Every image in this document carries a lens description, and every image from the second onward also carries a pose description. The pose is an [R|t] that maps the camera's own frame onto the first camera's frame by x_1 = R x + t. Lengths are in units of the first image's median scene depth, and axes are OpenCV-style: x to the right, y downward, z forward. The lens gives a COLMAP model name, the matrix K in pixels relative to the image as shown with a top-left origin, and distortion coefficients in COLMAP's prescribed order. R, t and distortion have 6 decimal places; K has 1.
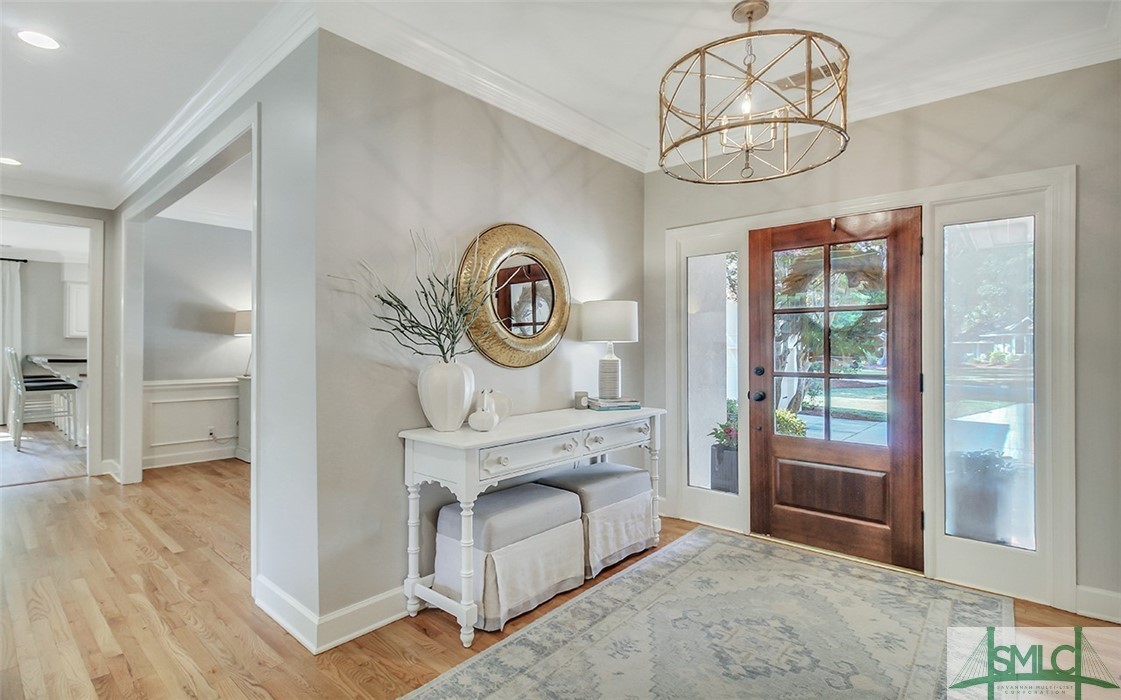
lens RADIAL K [[533.8, 0, 550.0], [0, 533.8, 347.5], [0, 0, 1]] dist [0.000764, -0.007984]
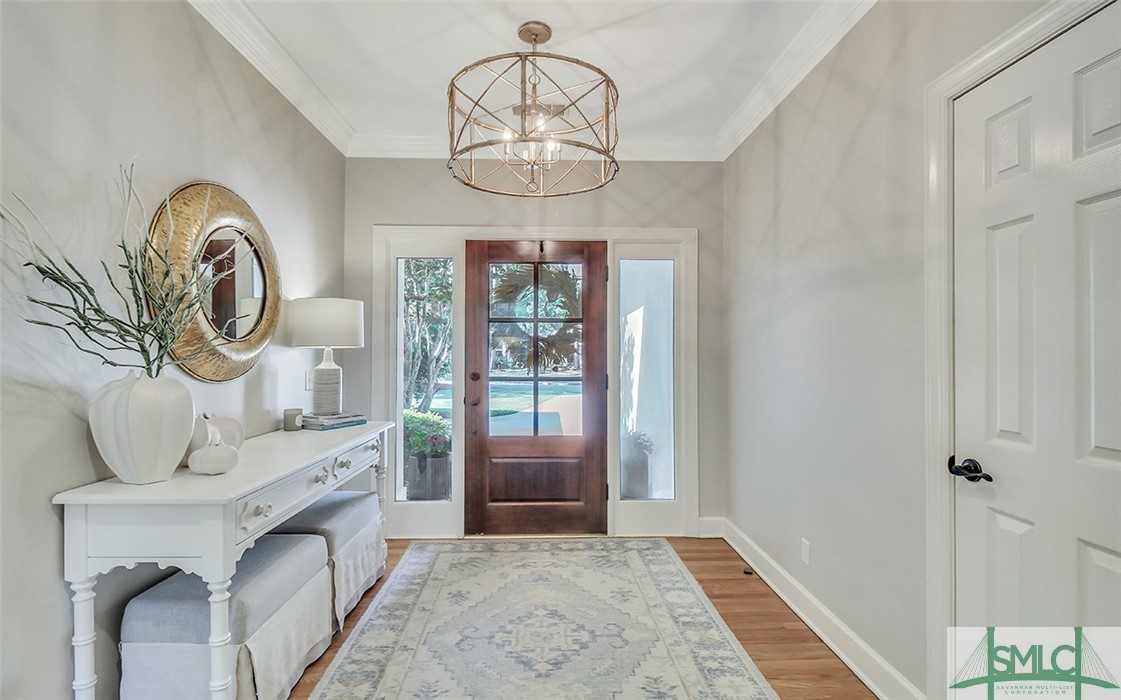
lens RADIAL K [[533.8, 0, 558.1], [0, 533.8, 349.1], [0, 0, 1]] dist [0.000764, -0.007984]
pose [[0.728097, 0.006194, 0.685446, -0.246459], [-0.000203, 0.999961, -0.008821, -0.000486], [-0.685474, 0.006283, 0.728070, 0.164673]]
